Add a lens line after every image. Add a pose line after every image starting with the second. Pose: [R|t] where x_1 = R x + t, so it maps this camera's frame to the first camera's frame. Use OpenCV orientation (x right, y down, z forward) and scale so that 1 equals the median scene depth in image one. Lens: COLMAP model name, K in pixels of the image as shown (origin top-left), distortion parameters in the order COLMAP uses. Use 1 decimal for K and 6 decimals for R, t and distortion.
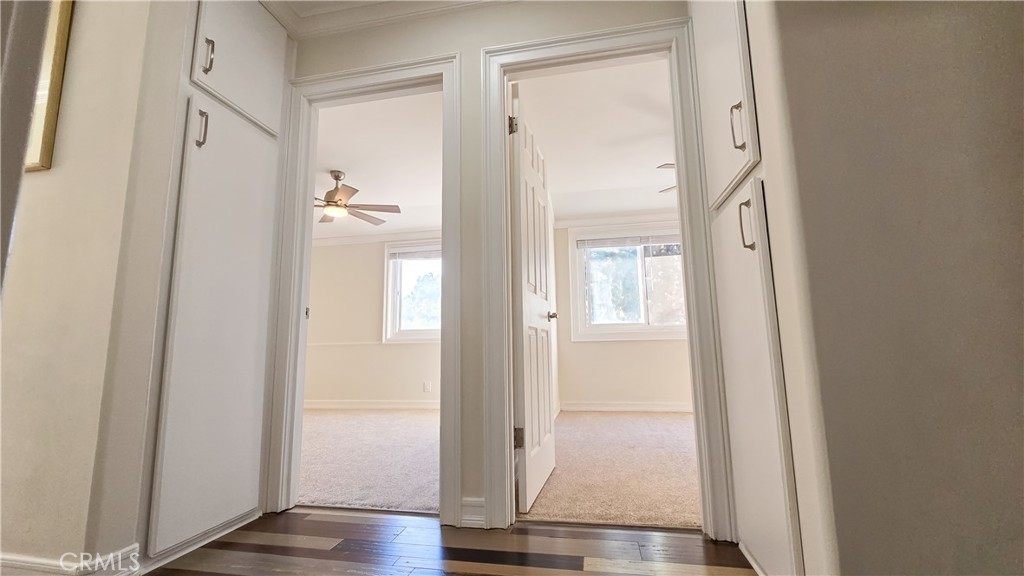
lens RADIAL K [[420.1, 0, 512.0], [0, 420.1, 288.0], [0, 0, 1]] dist [-0.002522, -0.000828]
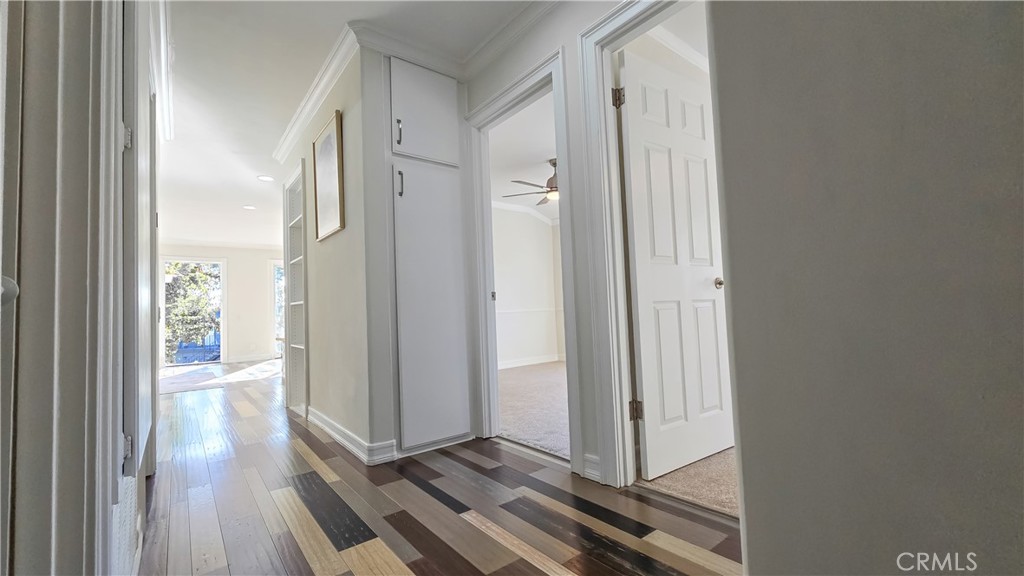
lens RADIAL K [[424.1, 0, 512.0], [0, 424.1, 288.0], [0, 0, 1]] dist [0.002366, -0.000186]
pose [[0.762398, -0.051300, -0.645072, 0.431643], [0.121126, 0.990547, 0.064383, -0.044306], [0.635672, -0.127220, 0.761404, 0.034003]]
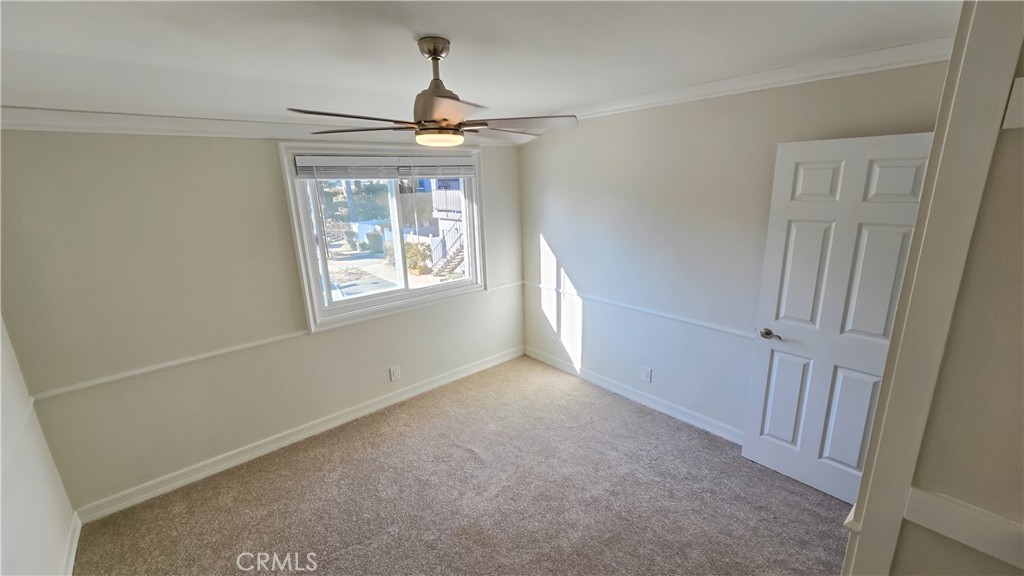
lens RADIAL K [[420.1, 0, 512.0], [0, 420.1, 288.0], [0, 0, 1]] dist [-0.002522, -0.000828]
pose [[0.614897, -0.202168, 0.762253, -1.457505], [-0.118350, 0.931977, 0.342655, -0.396944], [-0.779676, -0.300910, 0.549143, 1.269755]]
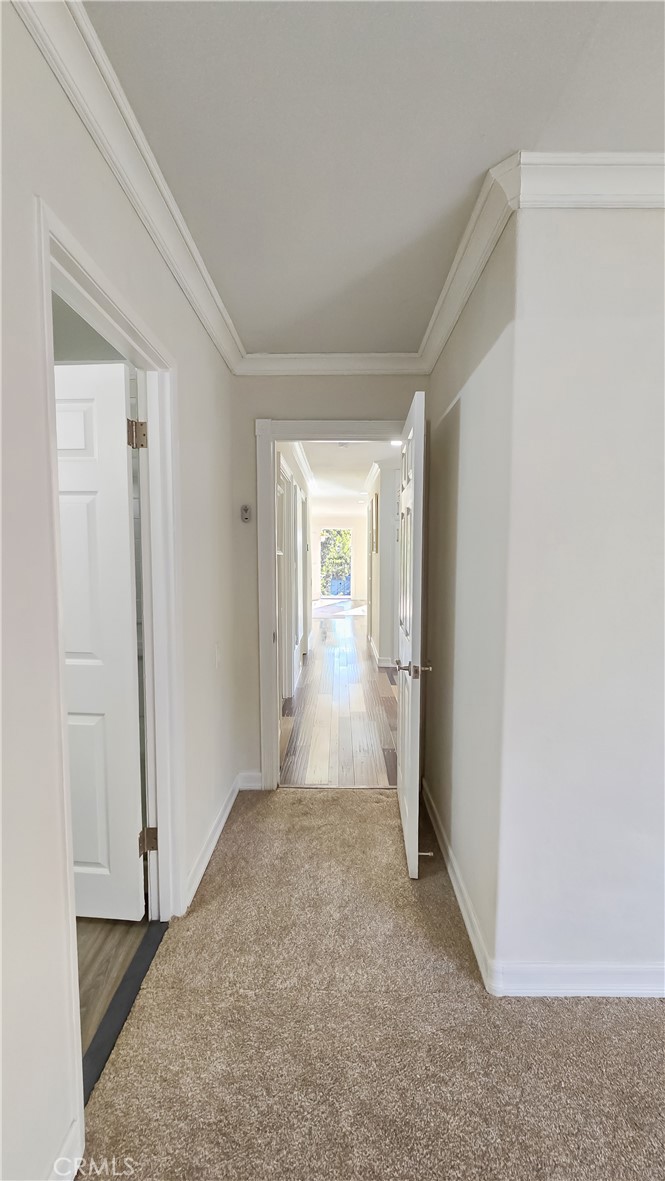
lens RADIAL K [[484.5, 0, 332.5], [0, 484.5, 590.5], [0, 0, 1]] dist [-0.002522, -0.000828]
pose [[0.186143, 0.097634, -0.977660, 2.123978], [0.134933, 0.983082, 0.123867, -0.391683], [0.973213, -0.154976, 0.169820, -0.094352]]
